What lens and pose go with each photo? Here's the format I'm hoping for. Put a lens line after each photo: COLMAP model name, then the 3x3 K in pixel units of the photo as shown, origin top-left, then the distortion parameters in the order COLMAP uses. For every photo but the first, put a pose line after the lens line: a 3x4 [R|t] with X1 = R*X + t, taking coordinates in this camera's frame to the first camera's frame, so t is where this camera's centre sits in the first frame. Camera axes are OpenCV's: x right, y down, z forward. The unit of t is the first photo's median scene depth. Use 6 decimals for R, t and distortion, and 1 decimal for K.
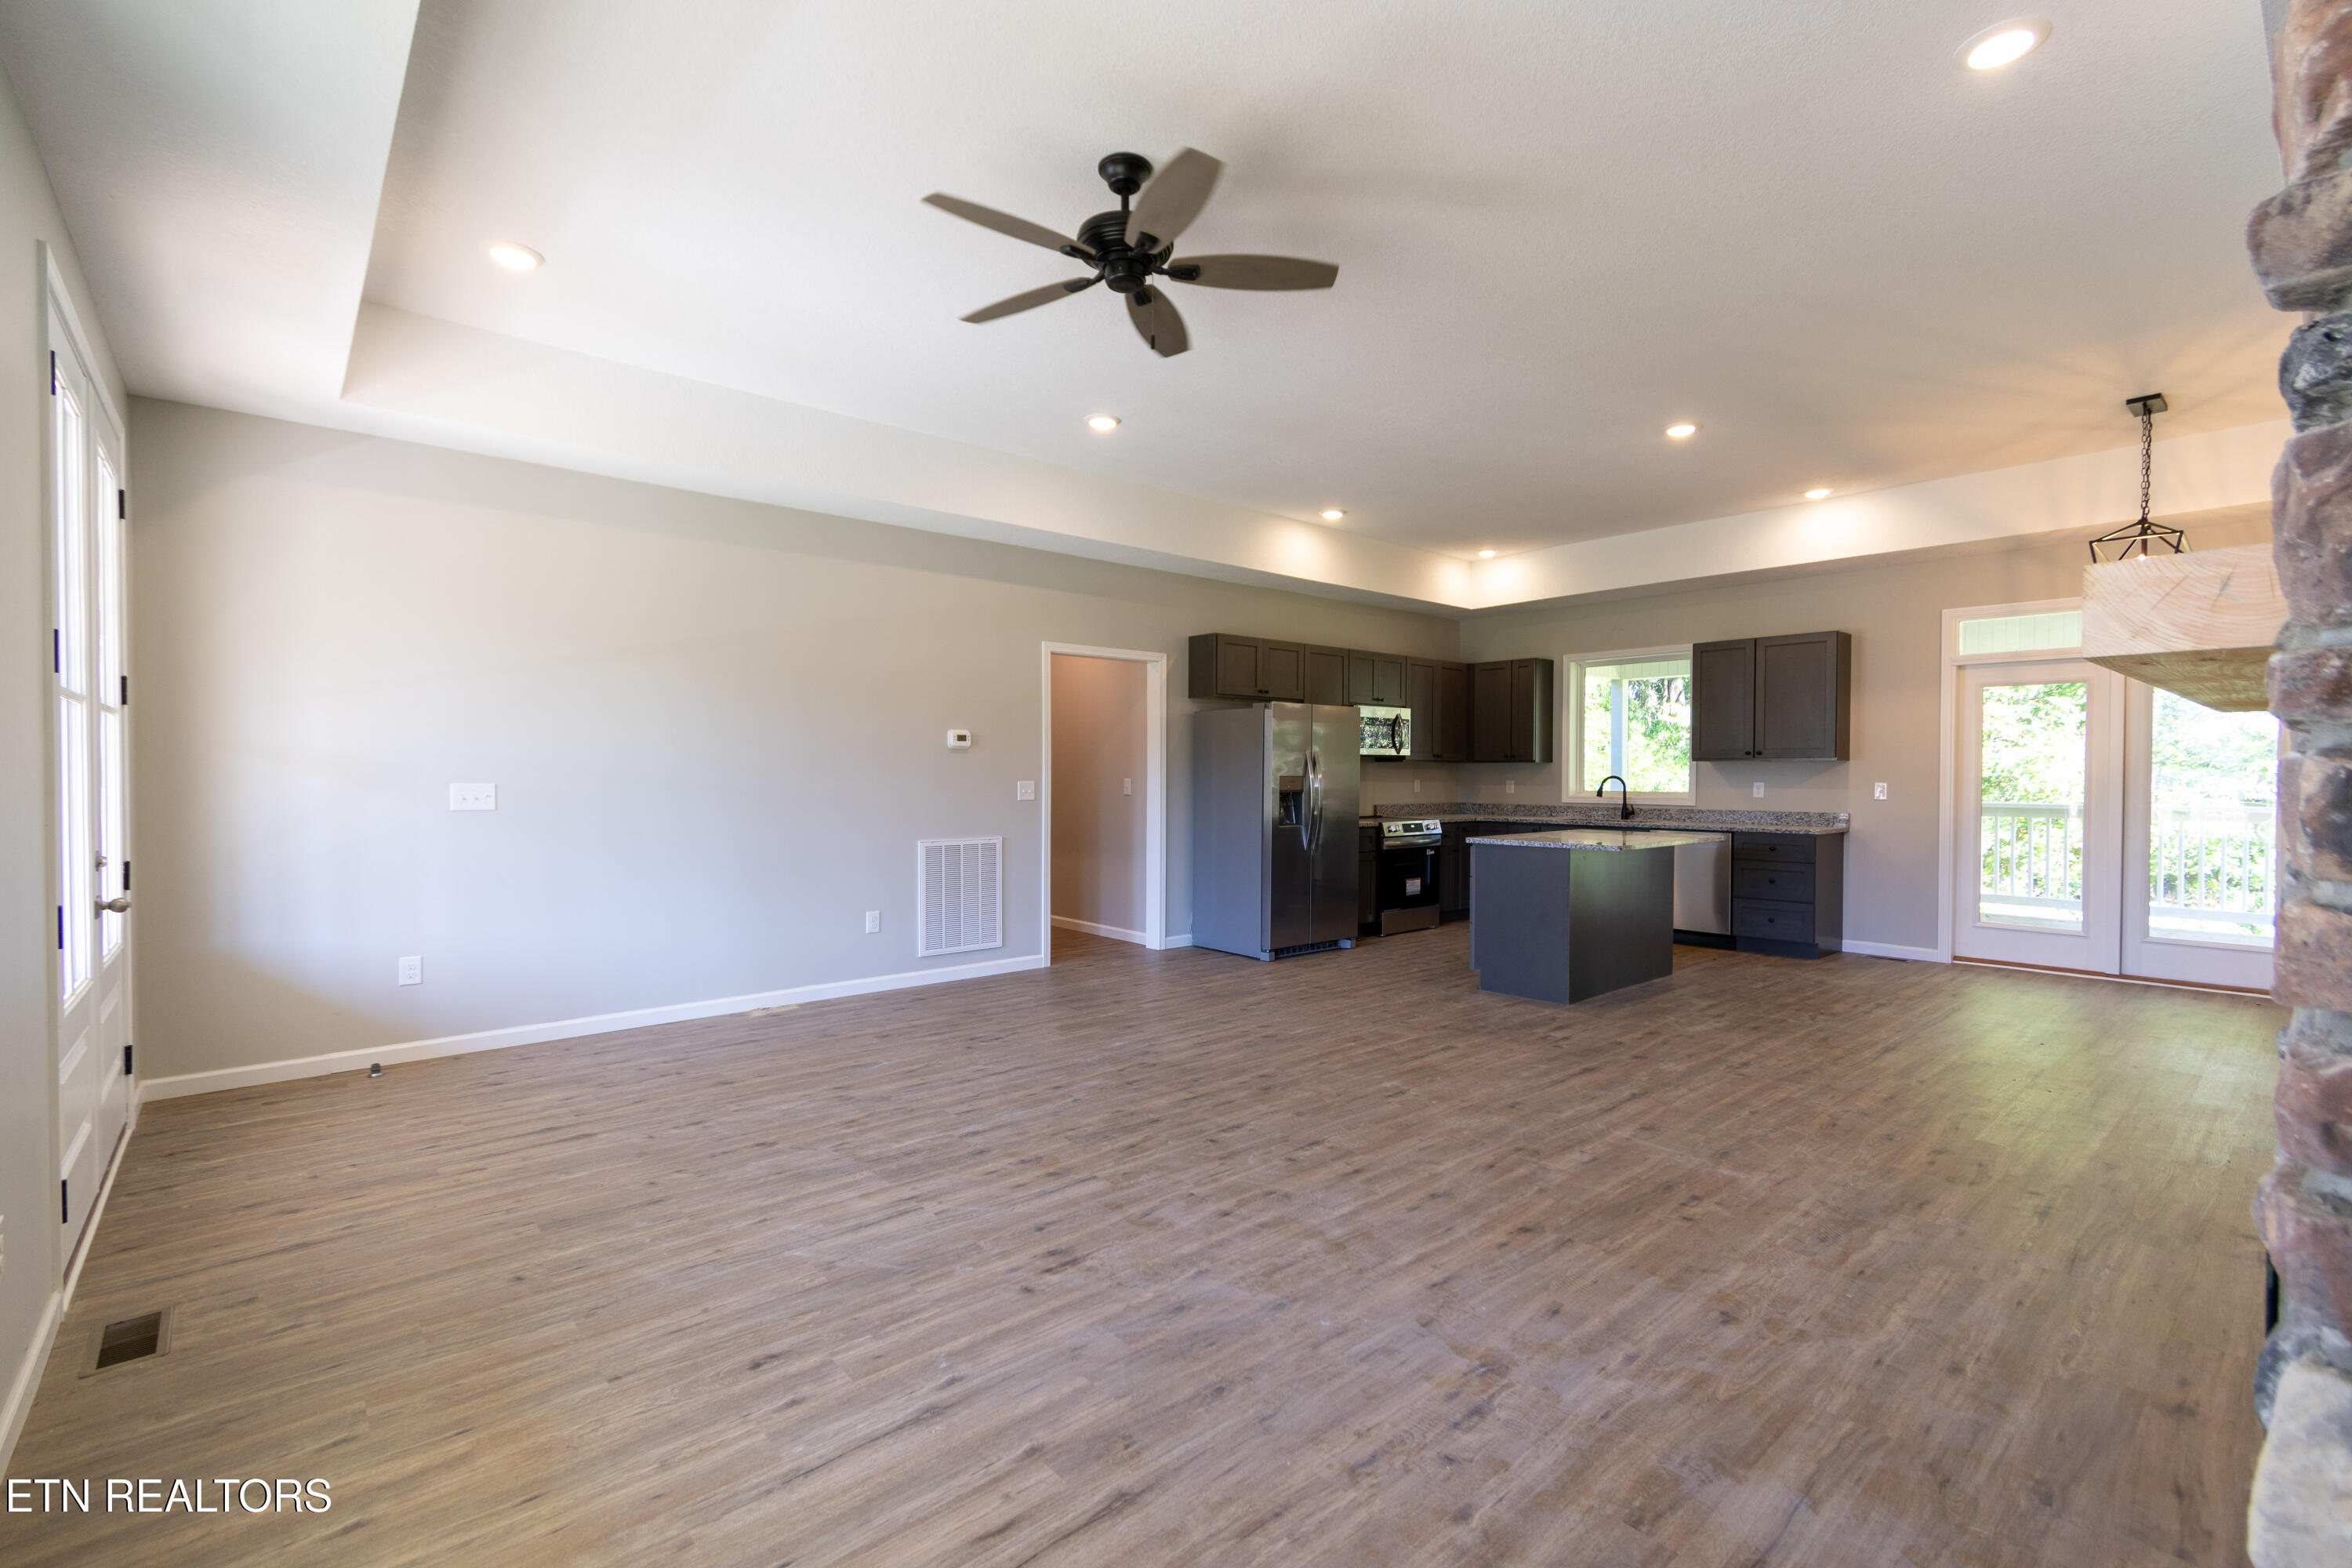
lens RADIAL K [[1036.8, 0, 1186.3], [0, 1036.8, 791.8], [0, 0, 1]] dist [0.002375, 0.001312]
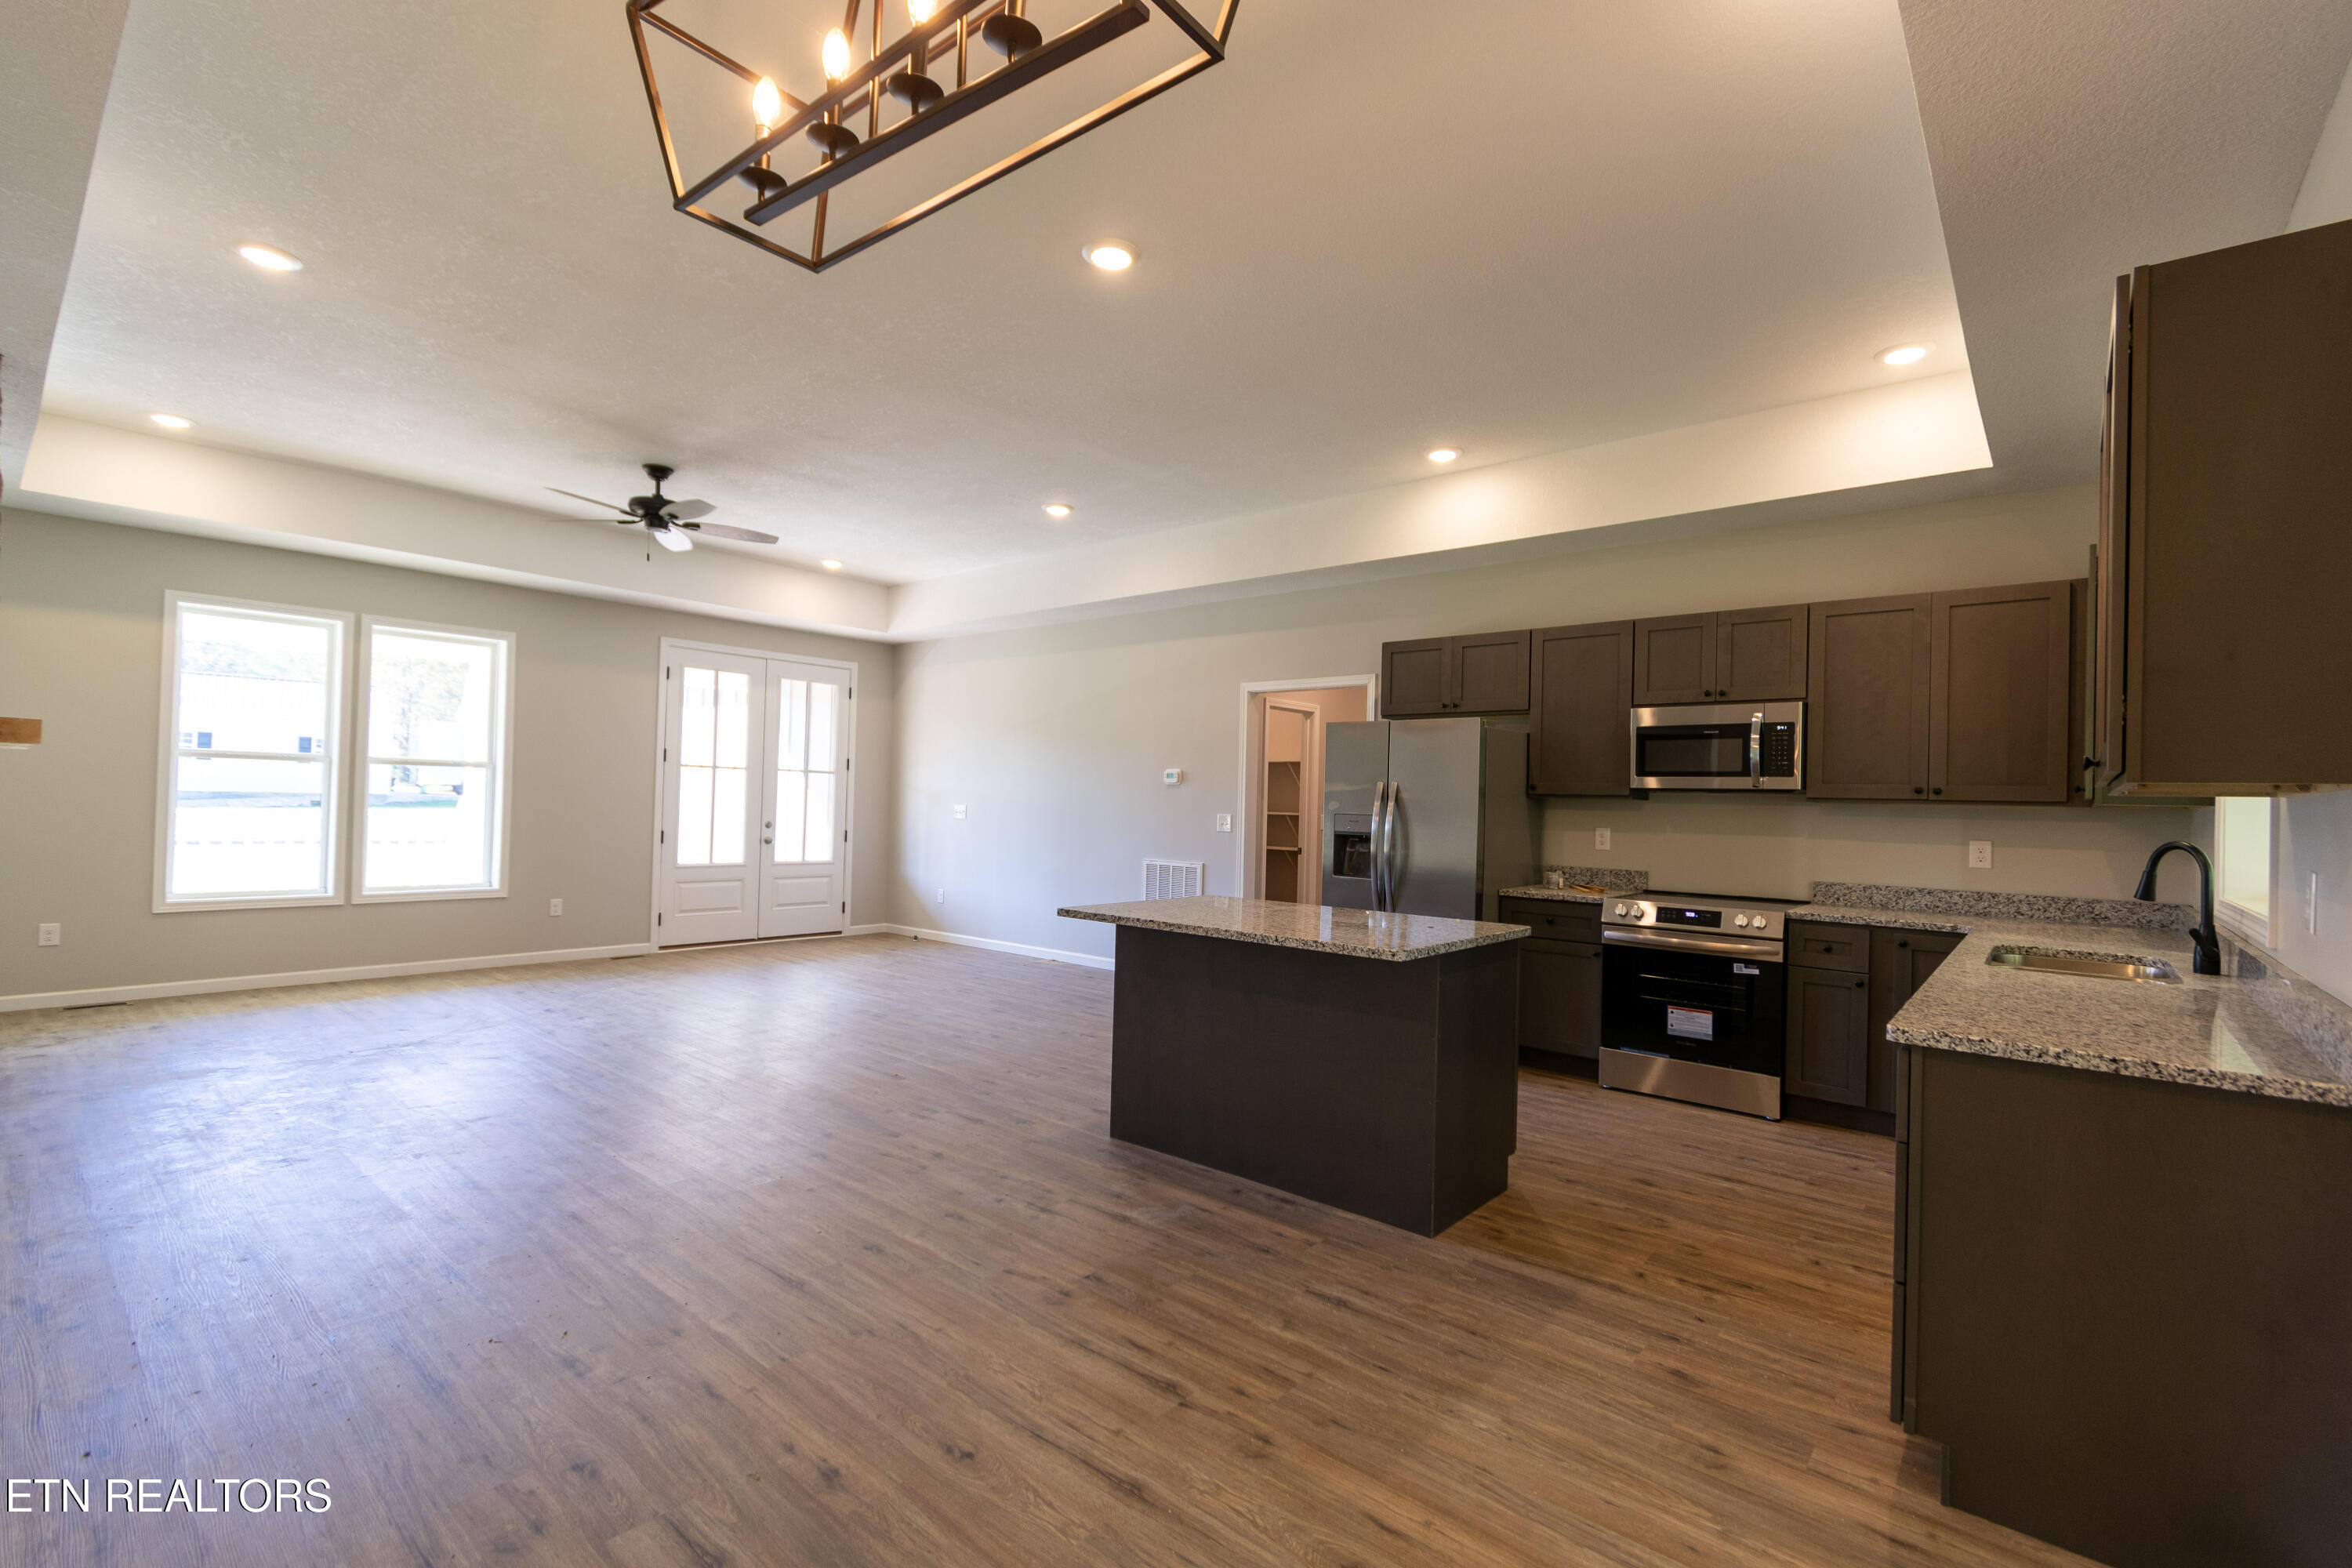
lens RADIAL K [[1036.8, 0, 1185.1], [0, 1036.8, 793.4], [0, 0, 1]] dist [0.002375, 0.001312]
pose [[0.141776, -0.006258, -0.989879, 1.590596], [-0.044725, 0.998918, -0.012721, -0.027933], [0.988888, 0.046076, 0.141343, 1.400953]]
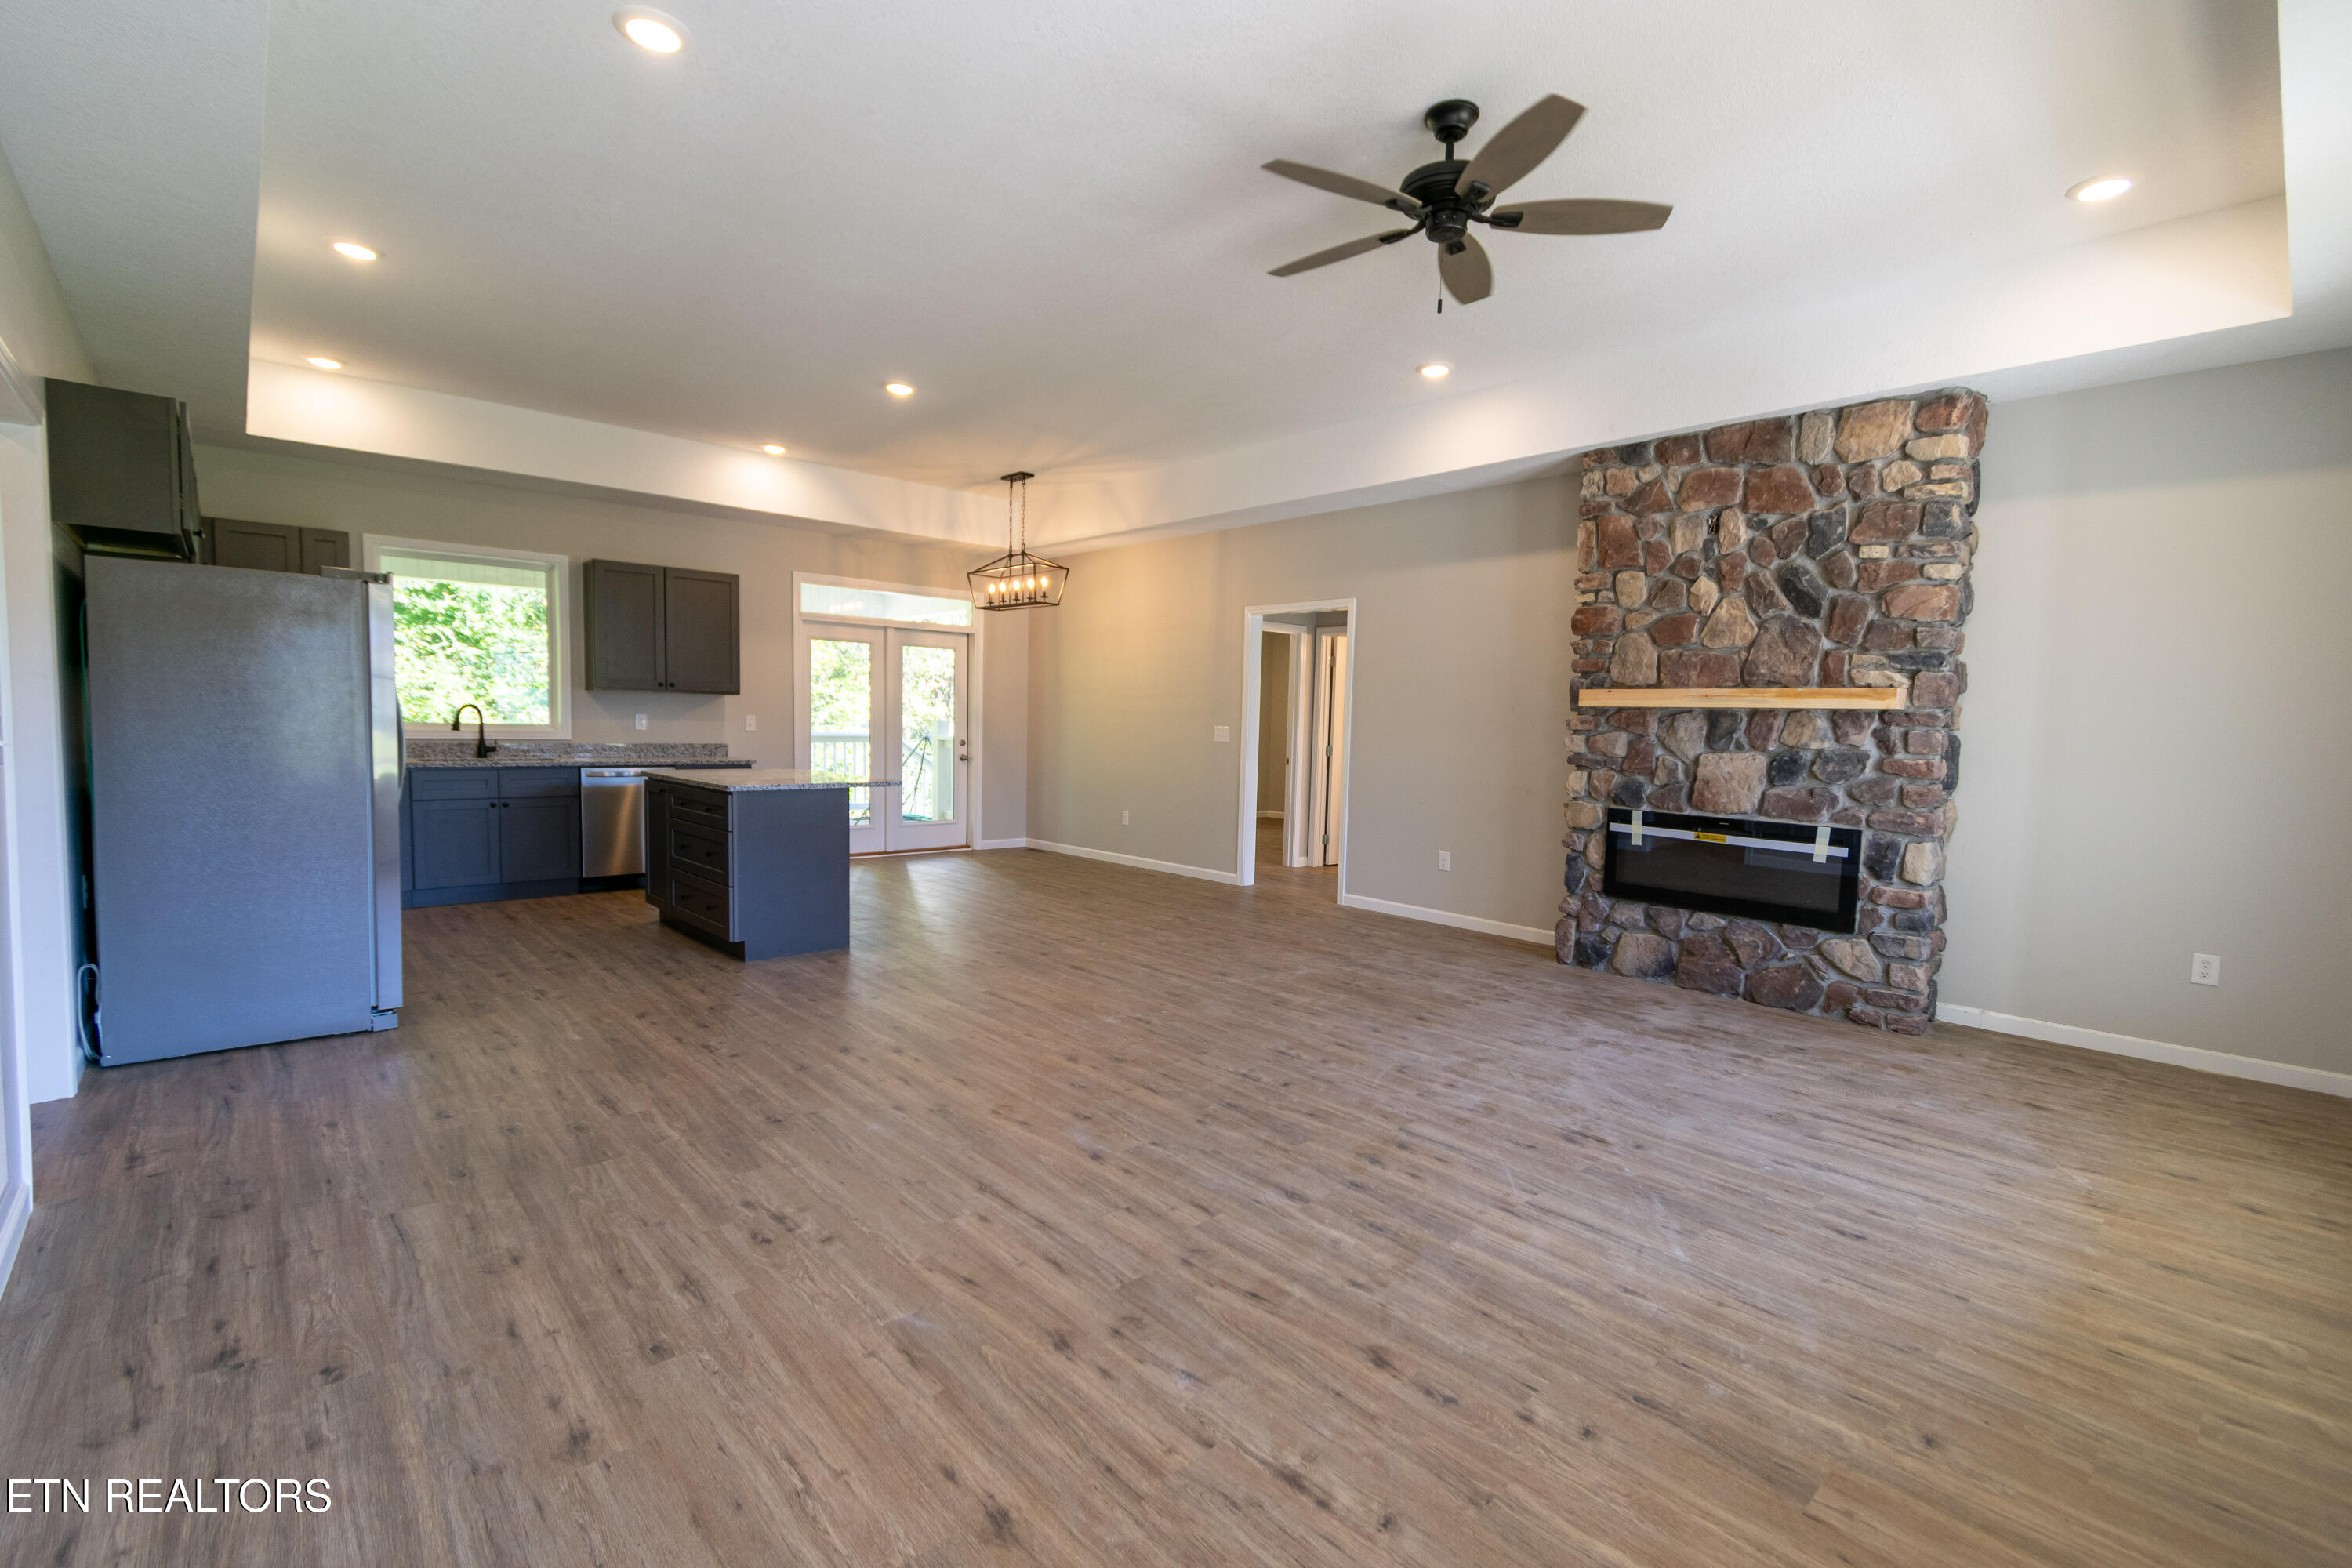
lens RADIAL K [[1036.8, 0, 1187.7], [0, 1036.8, 793.3], [0, 0, 1]] dist [0.002375, 0.001312]
pose [[-0.019172, -0.073761, 0.997092, -0.900297], [-0.005595, 0.997267, 0.073667, -0.019988], [-0.999801, -0.004166, -0.019532, 1.044944]]
